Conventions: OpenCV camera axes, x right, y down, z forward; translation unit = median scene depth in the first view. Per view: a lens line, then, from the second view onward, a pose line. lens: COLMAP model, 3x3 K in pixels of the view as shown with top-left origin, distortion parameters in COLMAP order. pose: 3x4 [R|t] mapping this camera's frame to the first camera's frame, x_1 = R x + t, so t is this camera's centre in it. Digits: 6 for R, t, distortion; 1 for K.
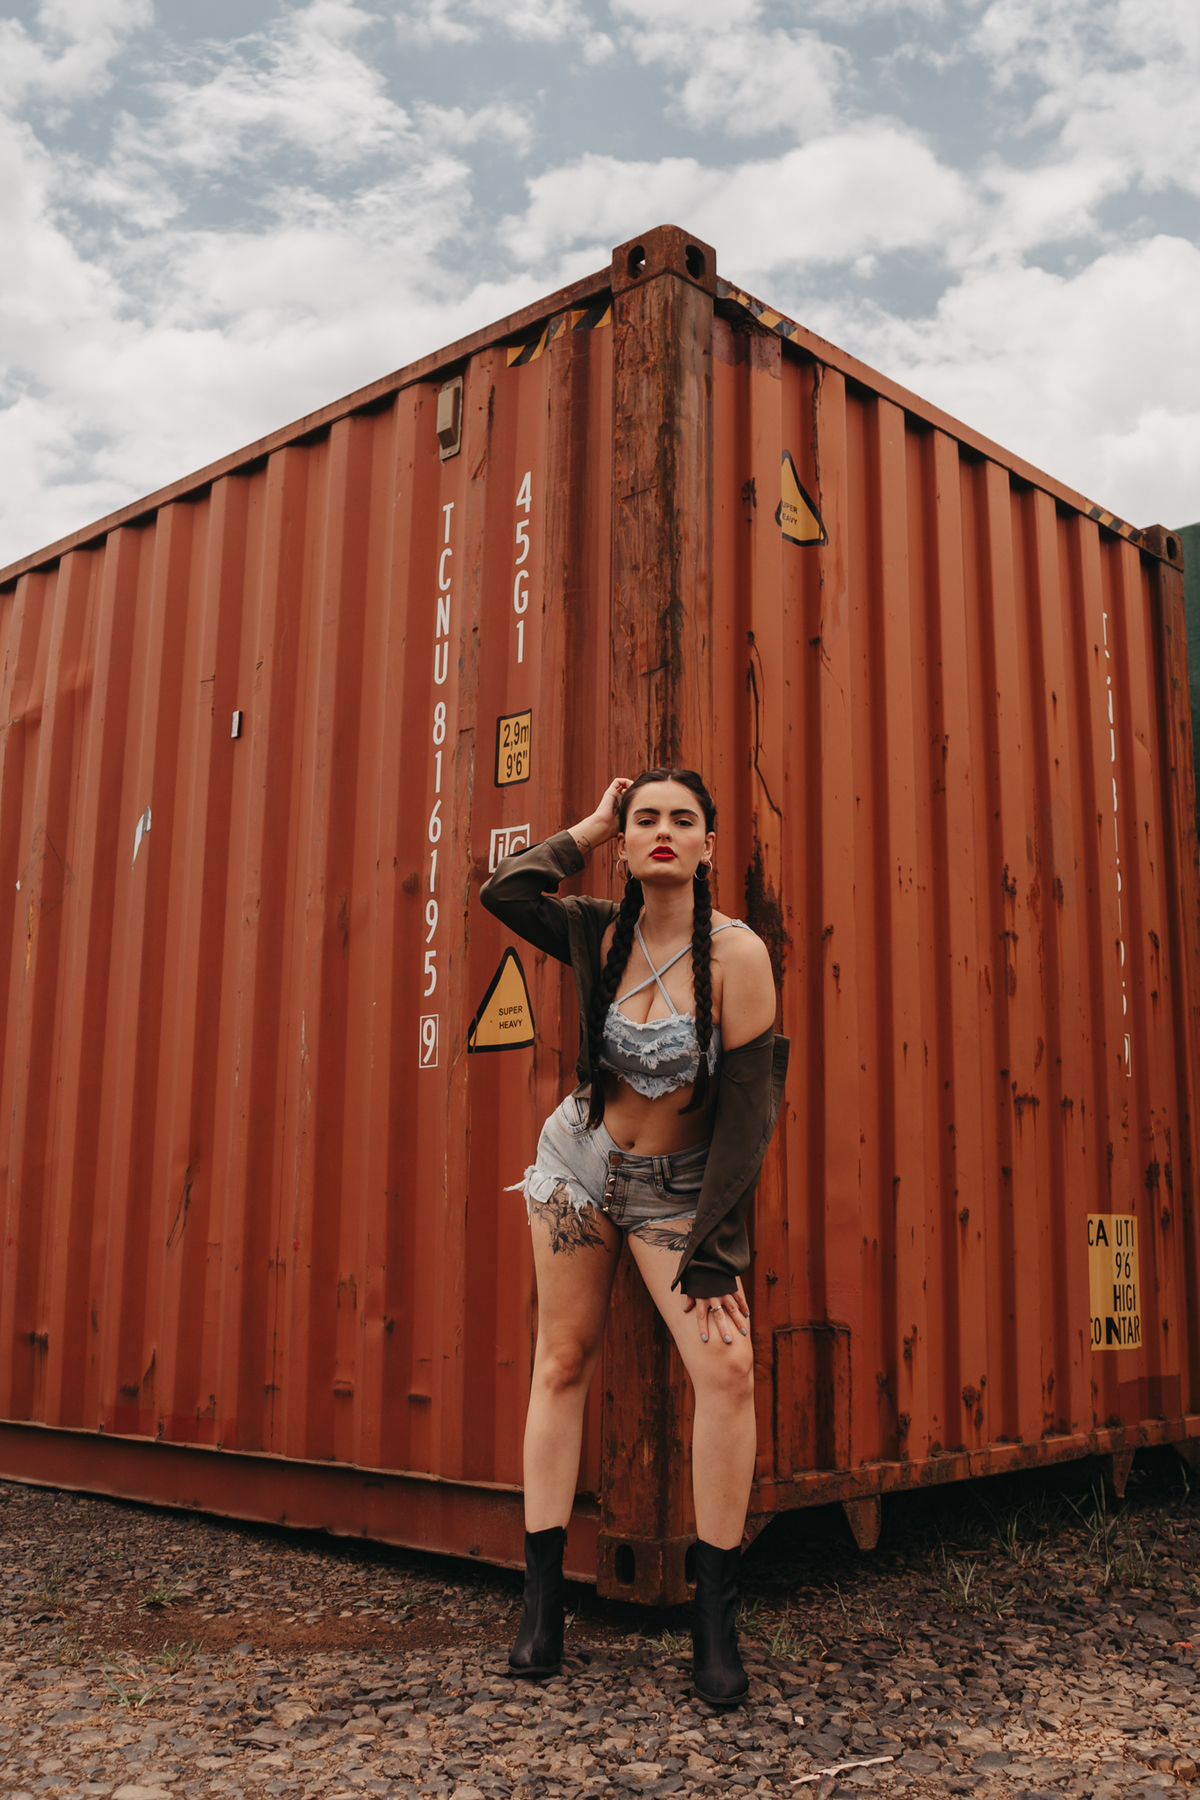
lens RADIAL K [[1799.4, 0, 600.0], [0, 1799.4, 900.0], [0, 0, 1]] dist [-0.041831, -0.005184]
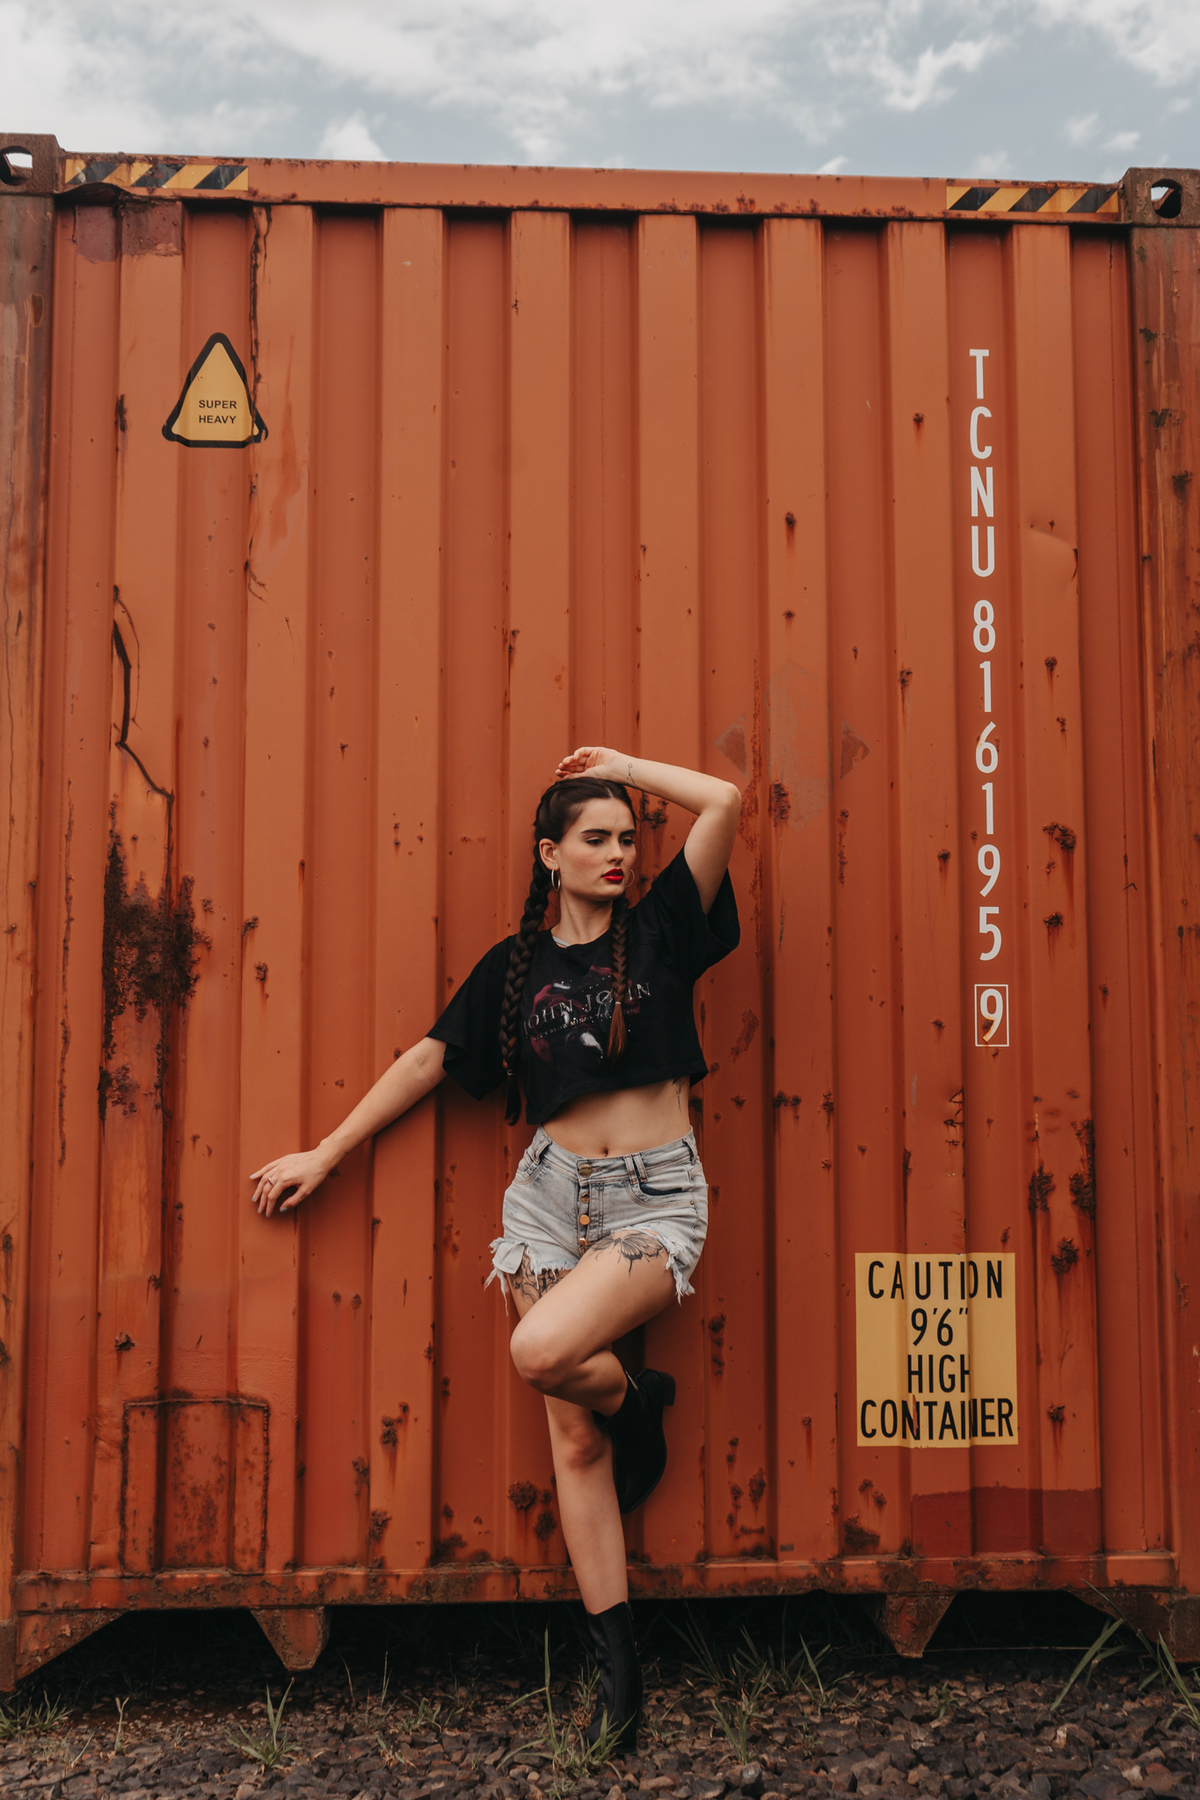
lens RADIAL K [[2012.1, 0, 600.0], [0, 2012.1, 1036.2], [0, 0, 1]] dist [-0.007804, 0.018355]
pose [[0.734715, -0.072848, -0.674453, 0.855039], [0.137929, 0.989492, 0.043378, 0.049460], [0.664206, -0.124897, 0.737042, 0.420544]]
